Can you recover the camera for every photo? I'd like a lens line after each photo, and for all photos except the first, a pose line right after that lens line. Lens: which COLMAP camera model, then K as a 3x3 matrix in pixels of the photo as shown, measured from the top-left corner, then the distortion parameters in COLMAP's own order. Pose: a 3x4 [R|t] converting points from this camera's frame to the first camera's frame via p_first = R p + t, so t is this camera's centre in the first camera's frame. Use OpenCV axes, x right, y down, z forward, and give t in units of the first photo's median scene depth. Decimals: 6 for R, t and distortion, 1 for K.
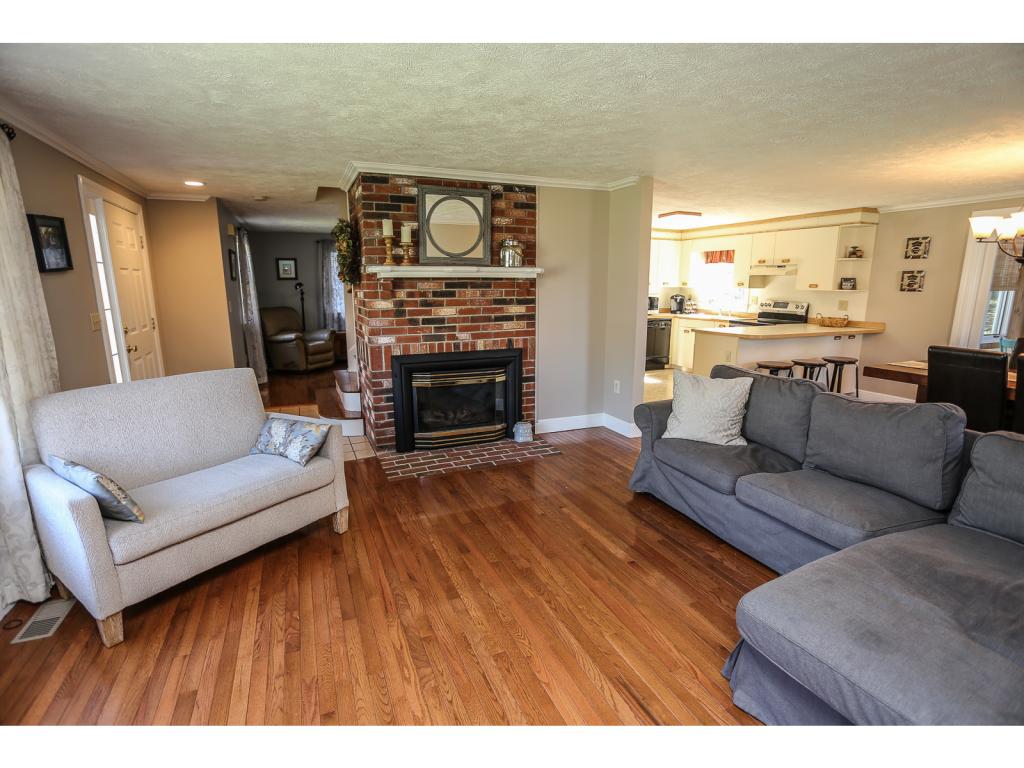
lens RADIAL K [[492.3, 0, 512.0], [0, 492.3, 384.0], [0, 0, 1]] dist [-0.082703, 0.039412]
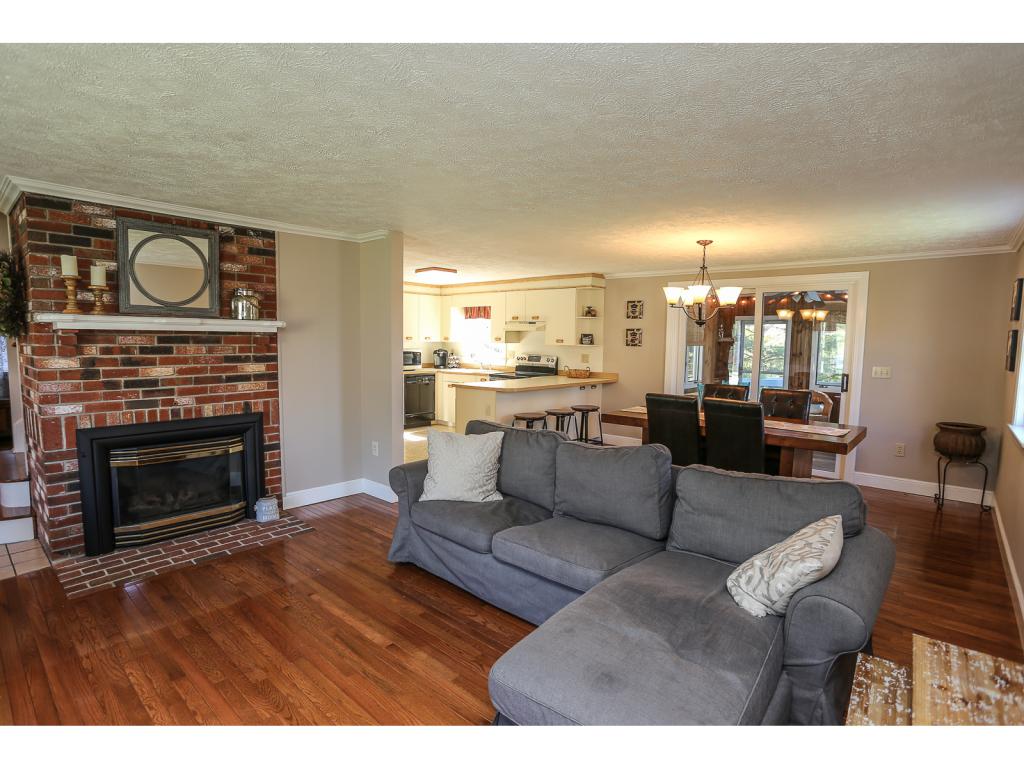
lens RADIAL K [[516.5, 0, 506.4], [0, 516.5, 386.4], [0, 0, 1]] dist [-0.063851, 0.029637]
pose [[0.906801, -0.025154, 0.420807, 0.034929], [0.069892, 0.993374, -0.091232, -0.005818], [-0.415724, 0.112140, 0.902551, 0.003076]]
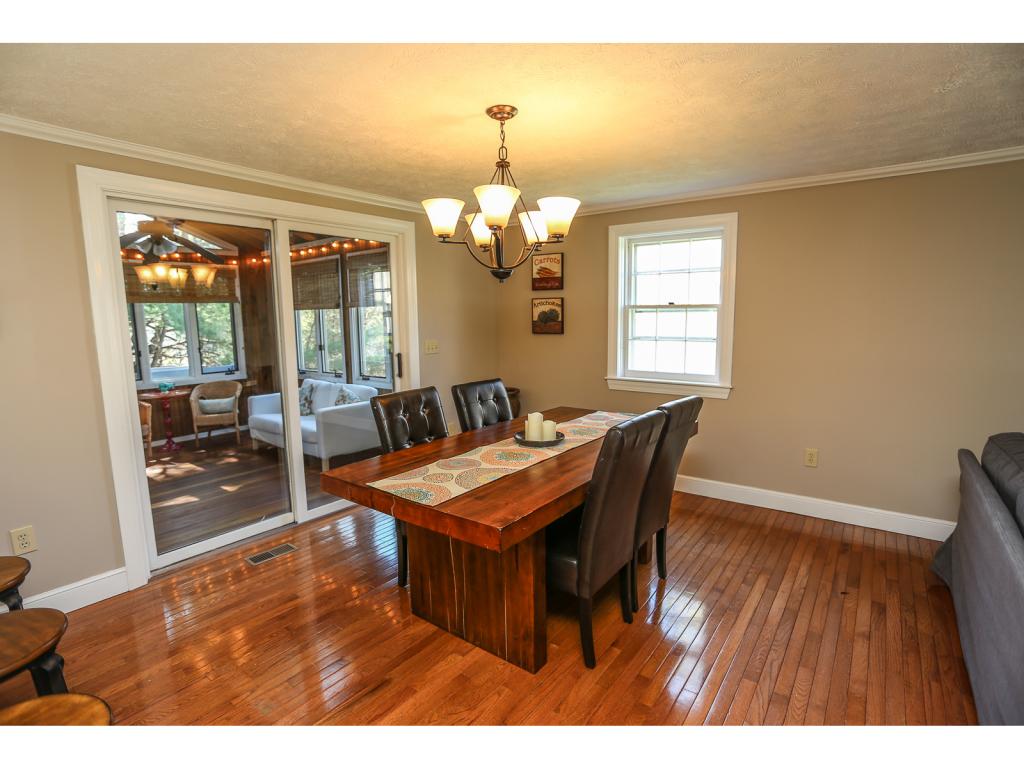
lens RADIAL K [[505.9, 0, 512.0], [0, 505.9, 384.0], [0, 0, 1]] dist [-0.071210, 0.031292]
pose [[-0.493738, -0.108690, 0.862792, 0.374944], [0.188950, 0.955046, 0.228440, -0.216284], [-0.848835, 0.275814, -0.451005, 1.048934]]
